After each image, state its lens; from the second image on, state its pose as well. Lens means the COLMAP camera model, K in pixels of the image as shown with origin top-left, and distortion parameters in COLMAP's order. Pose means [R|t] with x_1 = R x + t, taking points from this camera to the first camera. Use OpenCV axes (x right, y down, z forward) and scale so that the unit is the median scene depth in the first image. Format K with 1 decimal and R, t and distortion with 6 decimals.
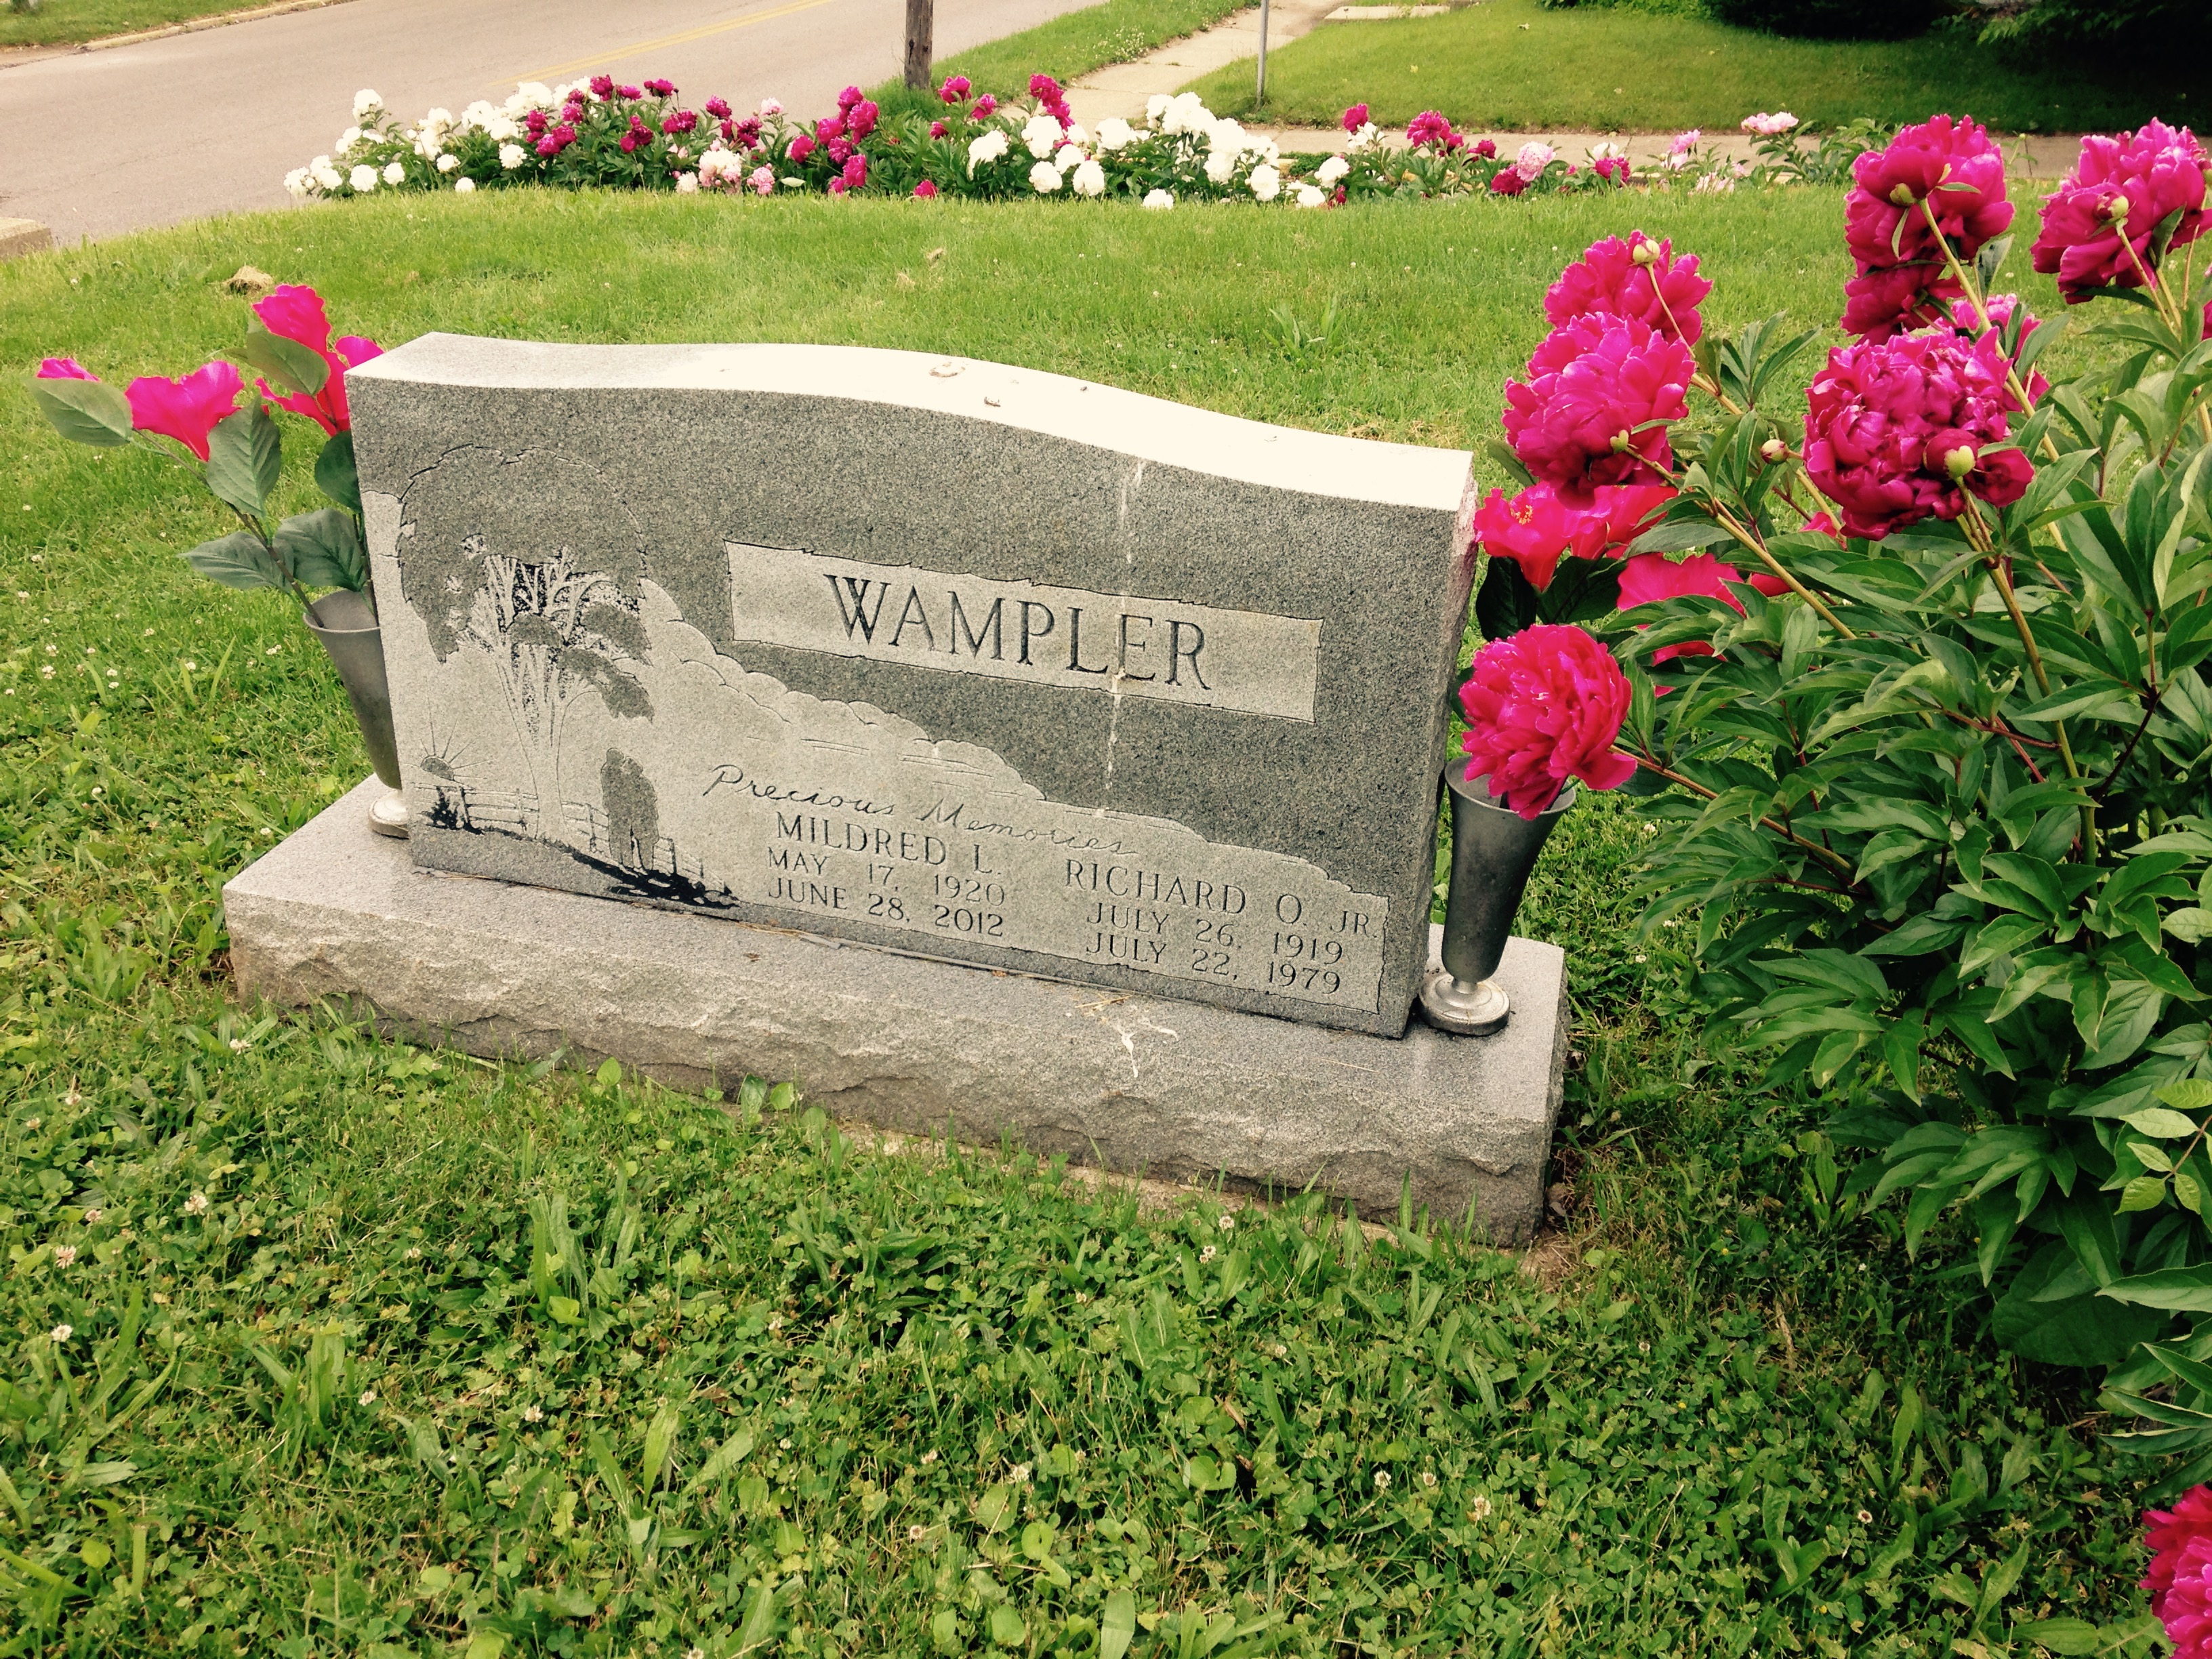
lens RADIAL K [[1945.4, 0, 1106.0], [0, 1945.4, 829.5], [0, 0, 1]] dist [0.163350, -0.227706]
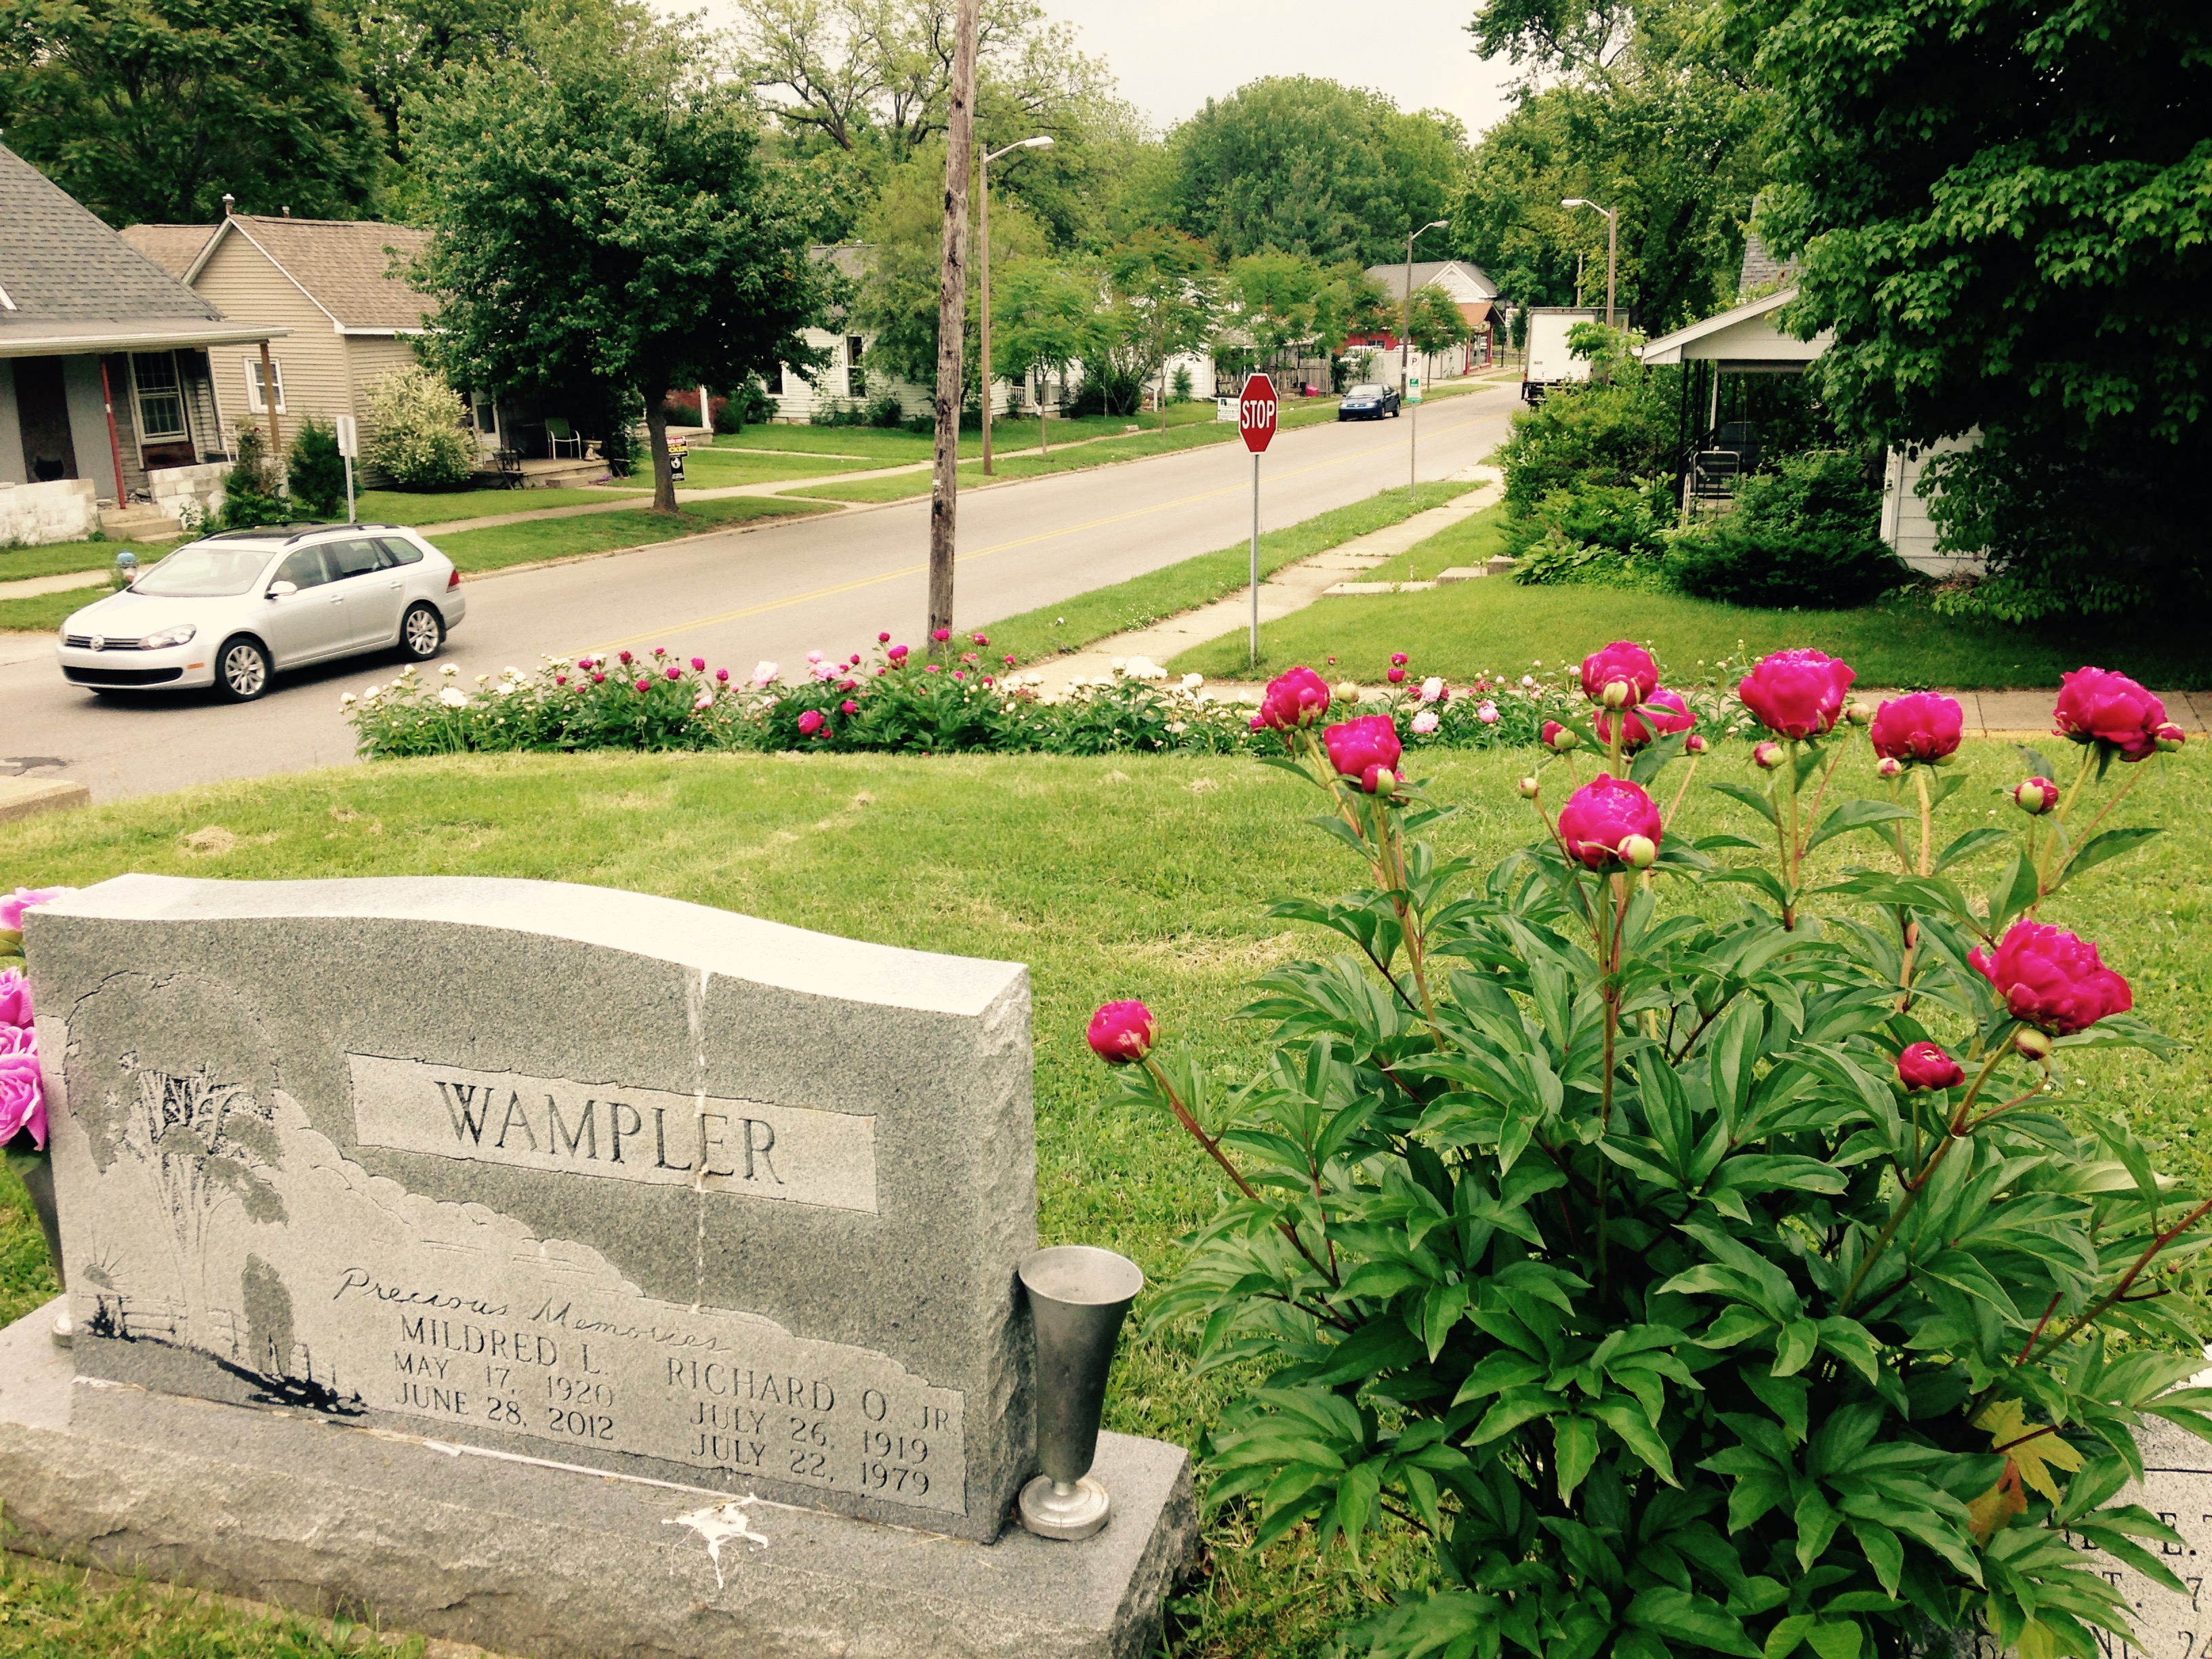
lens RADIAL K [[1945.4, 0, 1106.0], [0, 1945.4, 829.5], [0, 0, 1]] dist [0.163350, -0.227706]
pose [[0.999499, -0.009810, -0.030082, 0.243758], [0.001522, 0.964531, -0.263966, 0.022280], [0.031605, 0.263788, 0.964063, -0.068202]]
